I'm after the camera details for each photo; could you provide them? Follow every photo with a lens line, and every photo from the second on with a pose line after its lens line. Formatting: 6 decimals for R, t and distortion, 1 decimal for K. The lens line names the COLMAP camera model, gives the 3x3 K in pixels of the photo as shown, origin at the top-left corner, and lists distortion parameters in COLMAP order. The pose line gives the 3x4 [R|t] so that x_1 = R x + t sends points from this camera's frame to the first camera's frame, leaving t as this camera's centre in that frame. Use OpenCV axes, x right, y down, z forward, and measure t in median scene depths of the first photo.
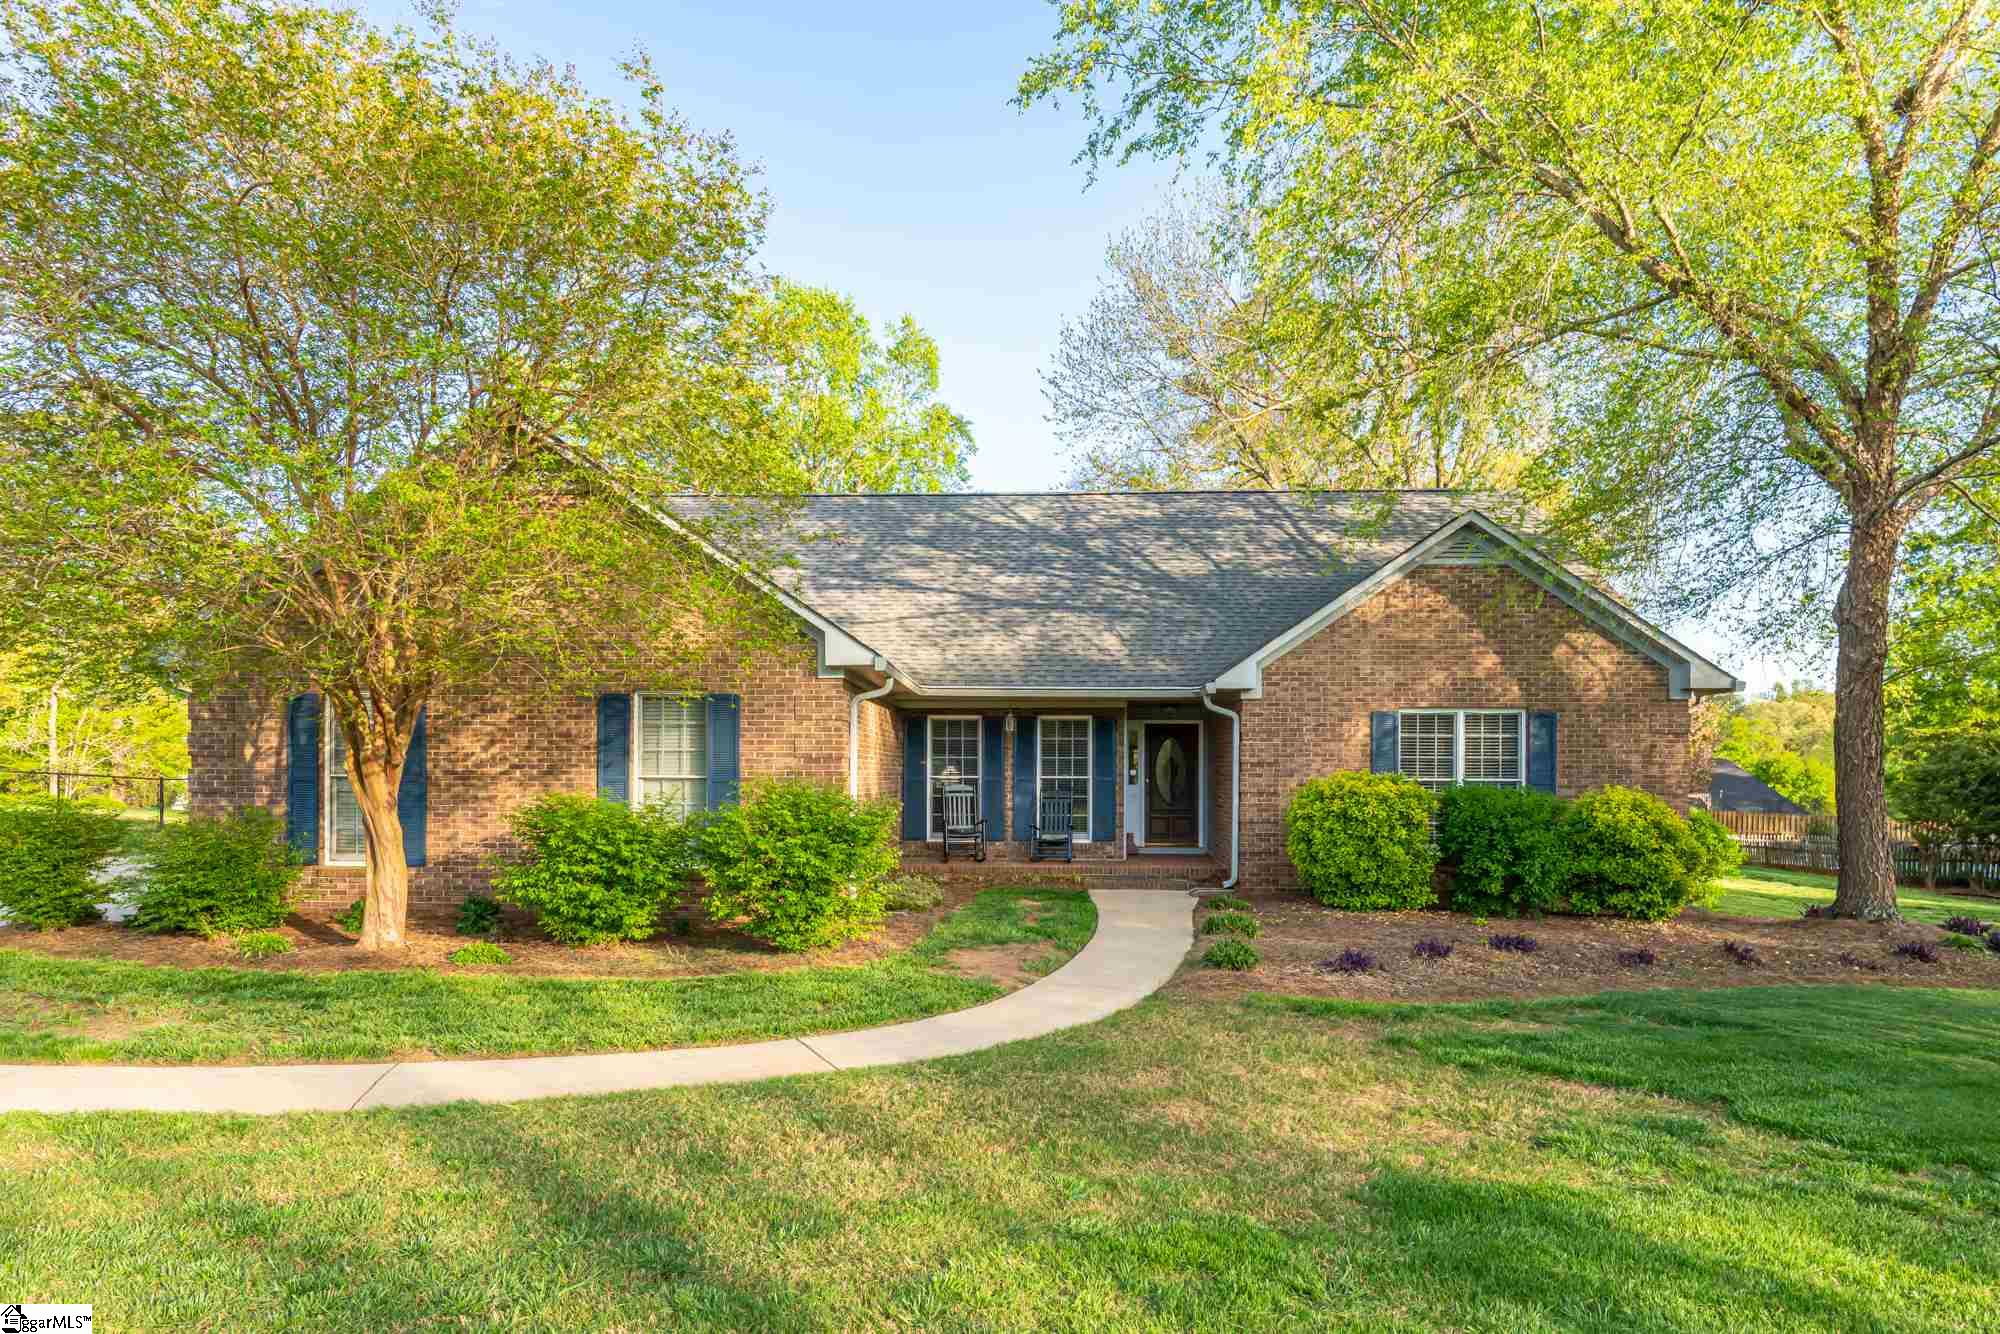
lens RADIAL K [[982.8, 0, 976.0], [0, 982.8, 668.3], [0, 0, 1]] dist [0.002629, 0.000235]
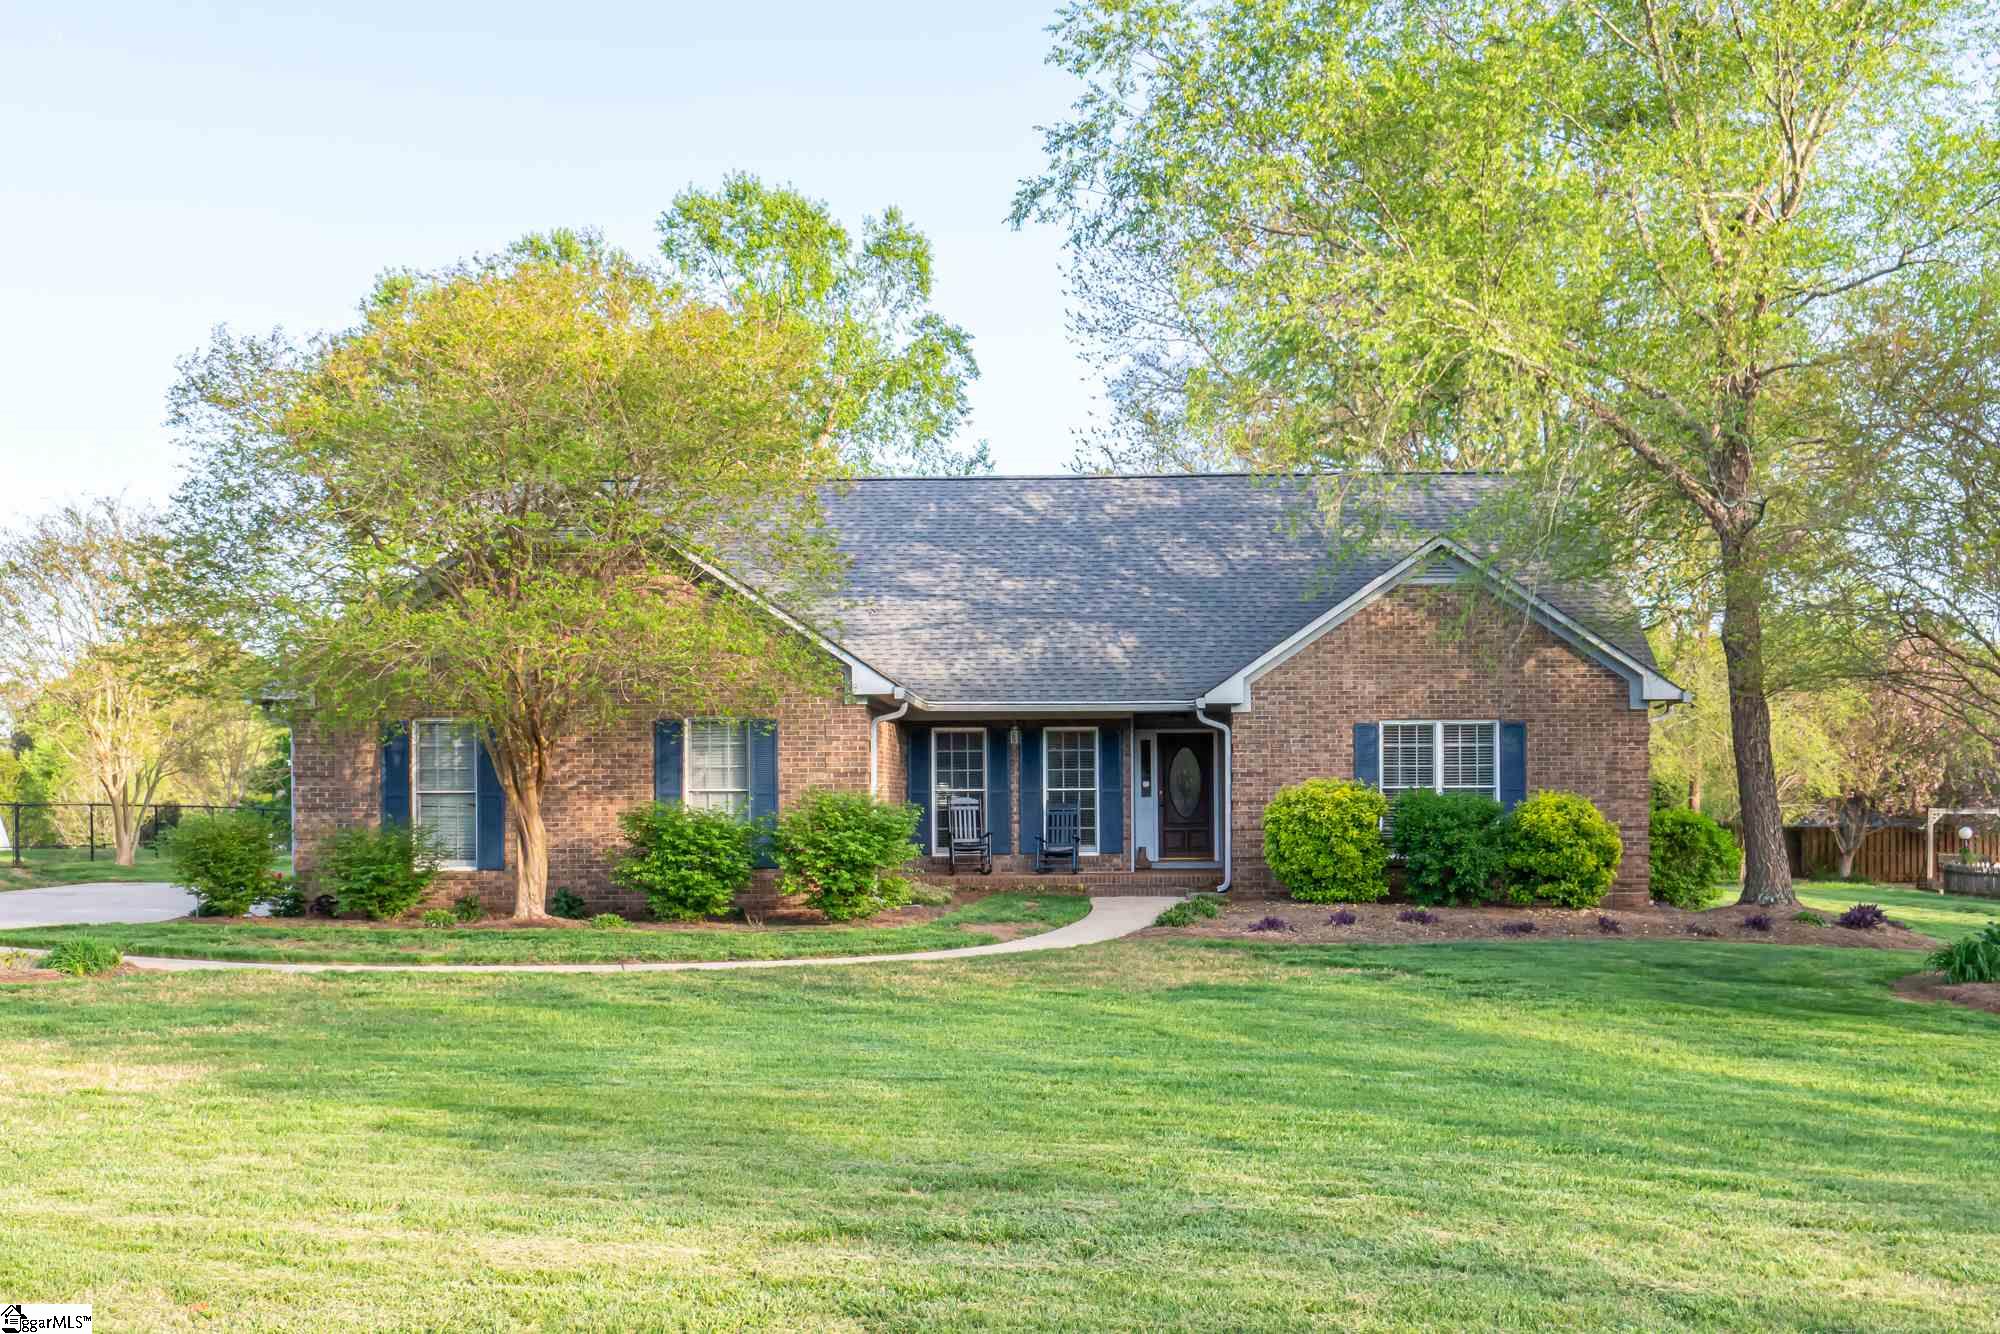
lens RADIAL K [[1491.9, 0, 1000.6], [0, 1491.9, 622.5], [0, 0, 1]] dist [-0.007895, -0.000985]
pose [[0.999895, -0.008684, 0.011619, 0.003491], [0.008760, 0.999941, -0.006463, -0.057211], [-0.011562, 0.006564, 0.999912, -0.599223]]
